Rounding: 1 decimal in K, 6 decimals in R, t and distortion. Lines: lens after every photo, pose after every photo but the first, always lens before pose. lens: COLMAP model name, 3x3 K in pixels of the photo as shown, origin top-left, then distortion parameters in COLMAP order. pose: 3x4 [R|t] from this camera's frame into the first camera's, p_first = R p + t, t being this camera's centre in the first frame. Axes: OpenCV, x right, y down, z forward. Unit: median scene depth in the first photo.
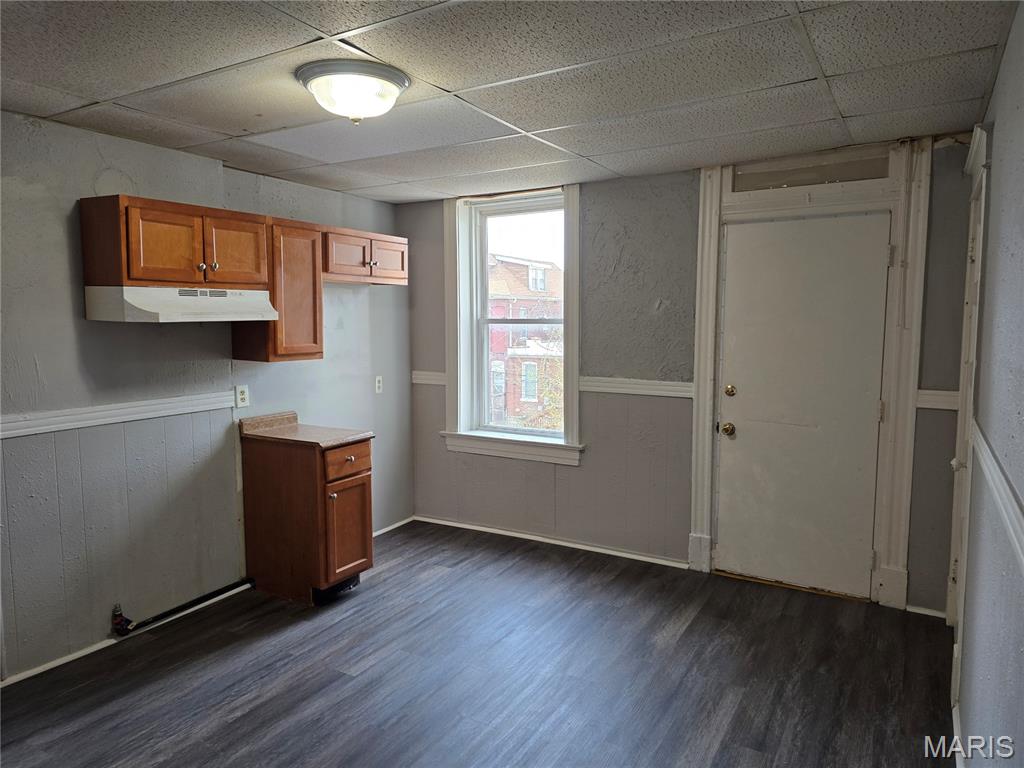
lens RADIAL K [[694.0, 0, 519.5], [0, 694.0, 383.1], [0, 0, 1]] dist [0.081295, -0.085578]
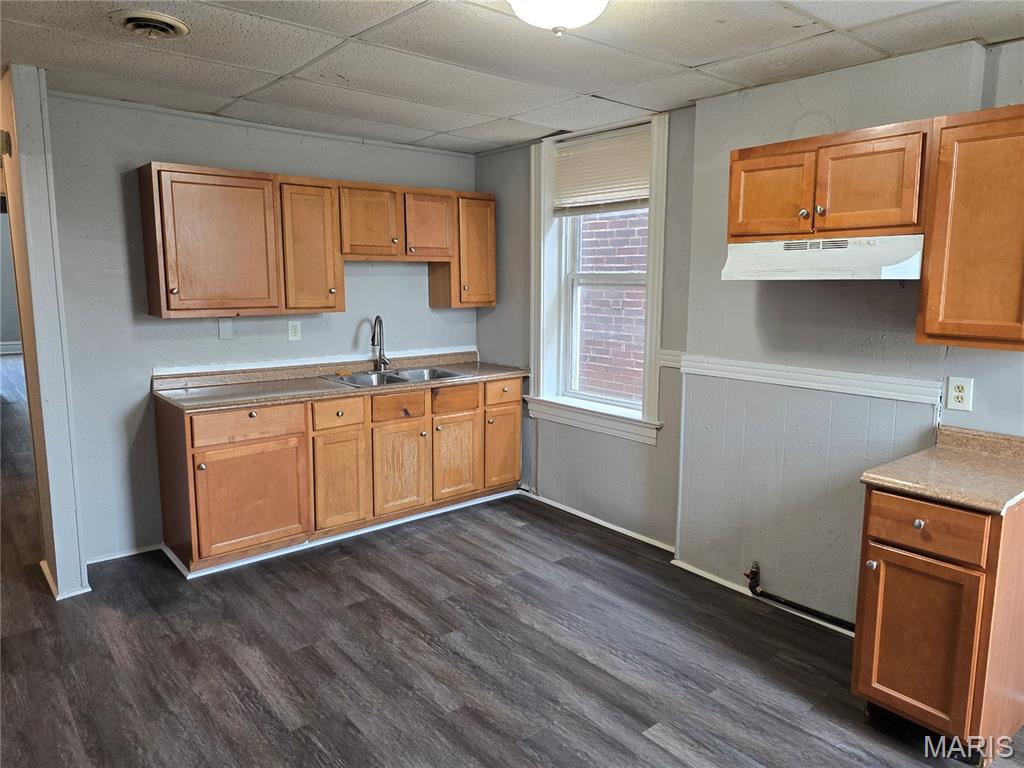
lens RADIAL K [[694.0, 0, 519.5], [0, 694.0, 383.1], [0, 0, 1]] dist [0.081295, -0.085578]
pose [[-0.351505, 0.141552, -0.925423, 0.443193], [-0.094551, 0.978081, 0.185520, -0.090798], [0.931399, 0.152711, -0.330416, 0.976613]]
